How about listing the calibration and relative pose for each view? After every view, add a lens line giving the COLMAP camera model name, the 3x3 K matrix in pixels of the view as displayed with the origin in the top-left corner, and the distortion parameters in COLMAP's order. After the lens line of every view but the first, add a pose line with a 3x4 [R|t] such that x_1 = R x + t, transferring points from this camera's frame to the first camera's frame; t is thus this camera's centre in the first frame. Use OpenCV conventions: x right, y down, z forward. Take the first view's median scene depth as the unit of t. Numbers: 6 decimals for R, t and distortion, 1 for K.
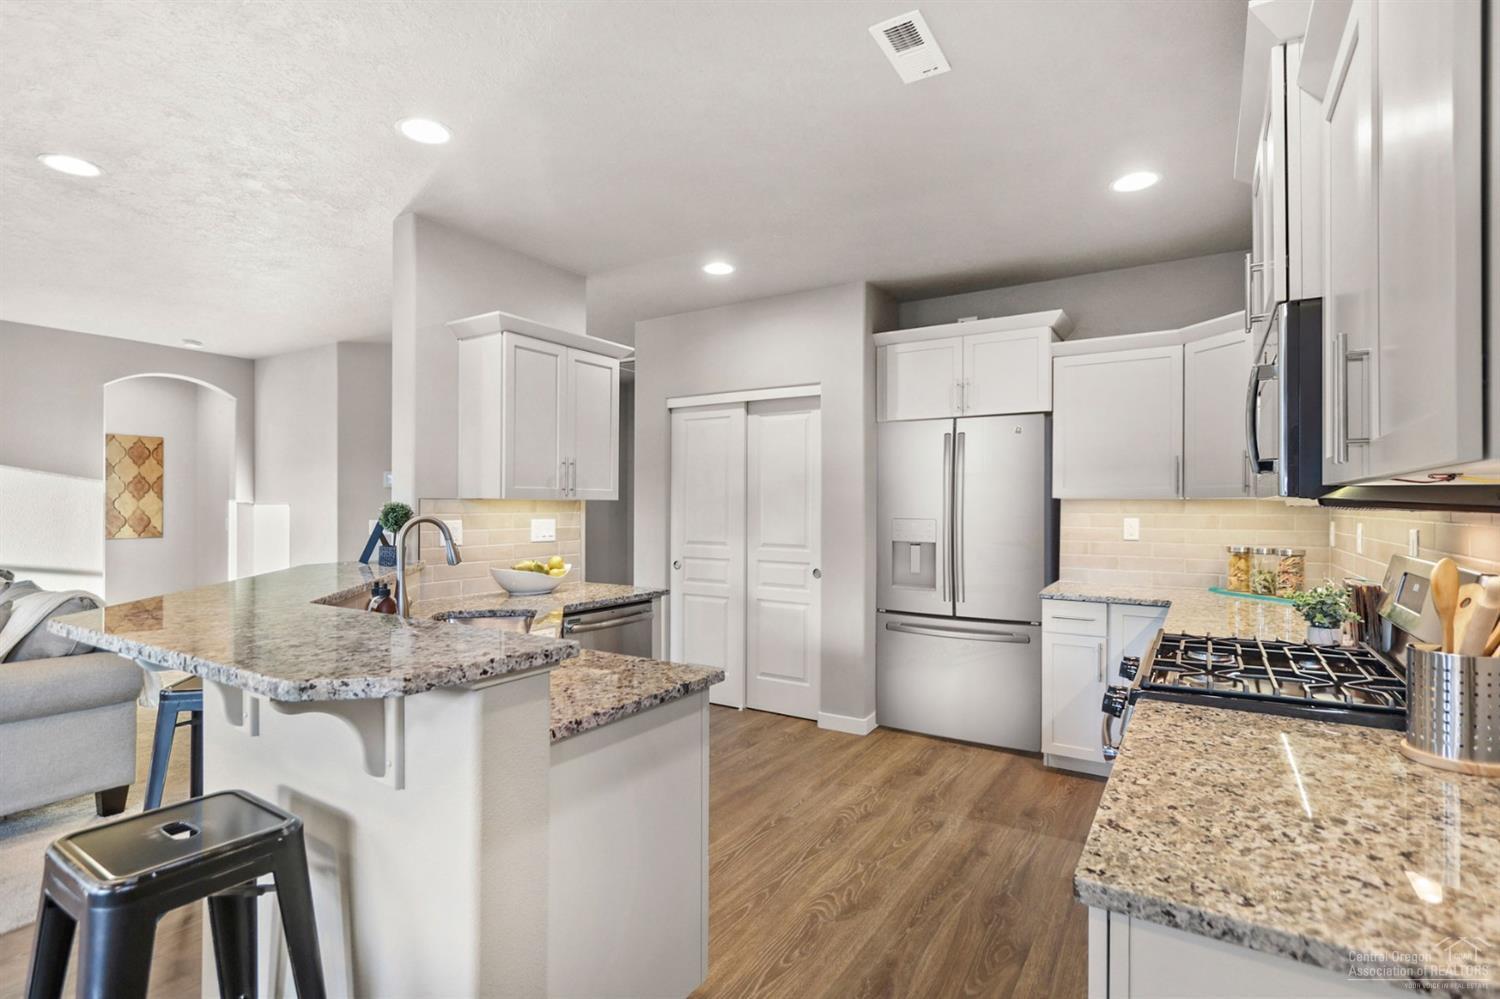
lens RADIAL K [[718.3, 0, 745.7], [0, 718.3, 508.9], [0, 0, 1]] dist [-0.001506, -0.000289]
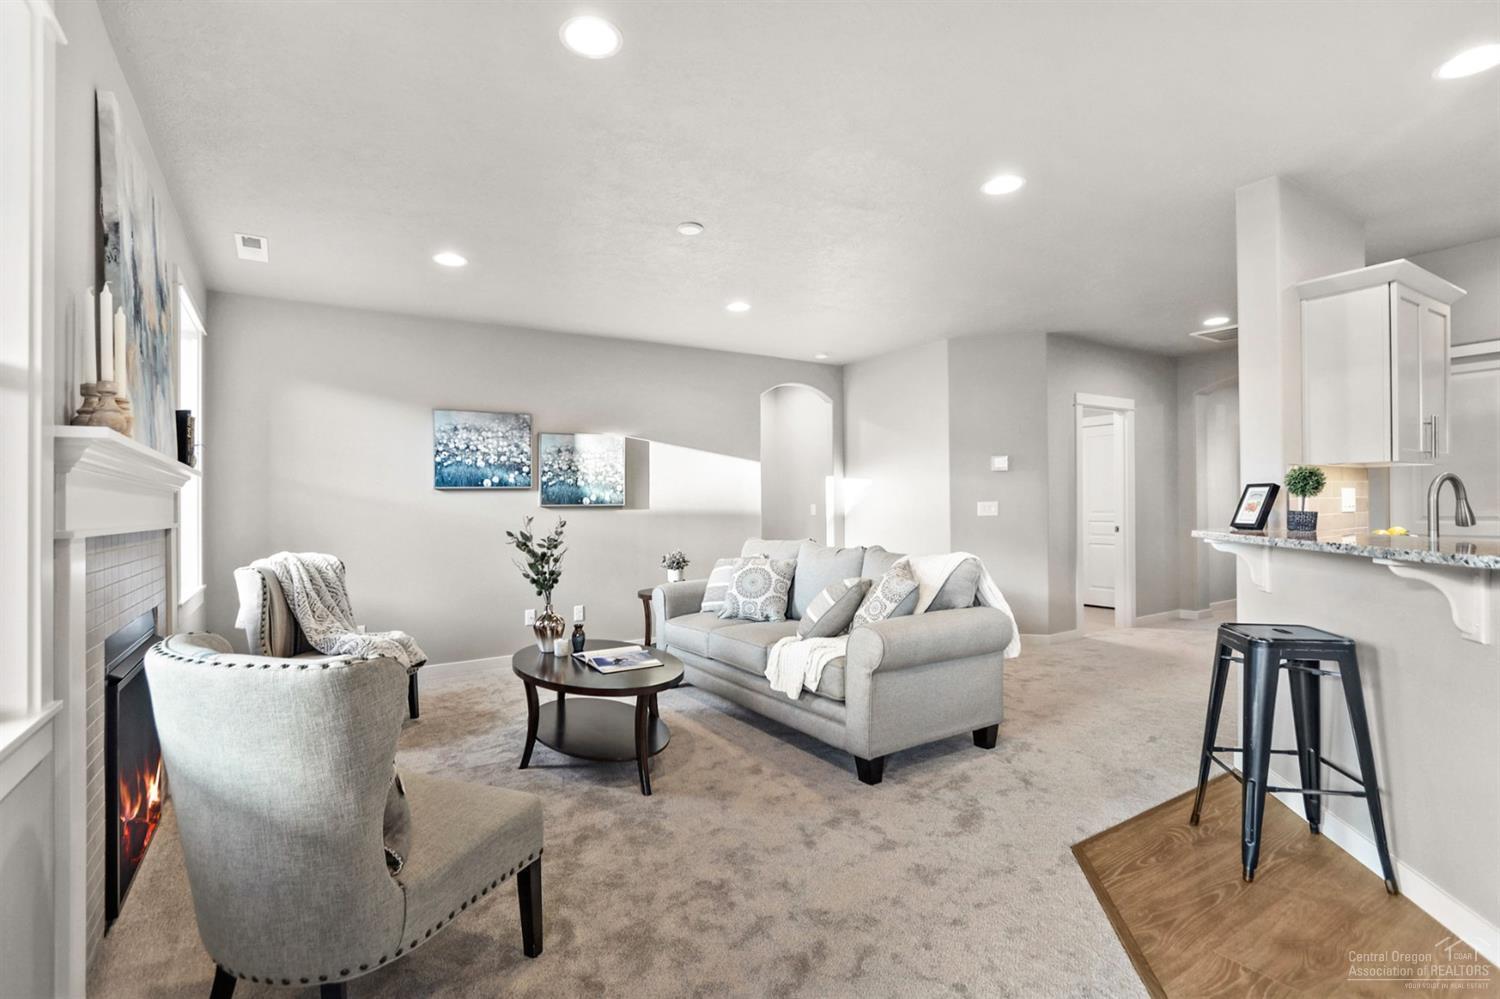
lens RADIAL K [[691.9, 0, 728.8], [0, 691.9, 501.0], [0, 0, 1]] dist [-0.002349, -0.000295]
pose [[0.900276, -0.018642, -0.434920, -0.618009], [0.016407, 0.999826, -0.008894, 0.025658], [0.435010, 0.000871, 0.900425, -0.151613]]
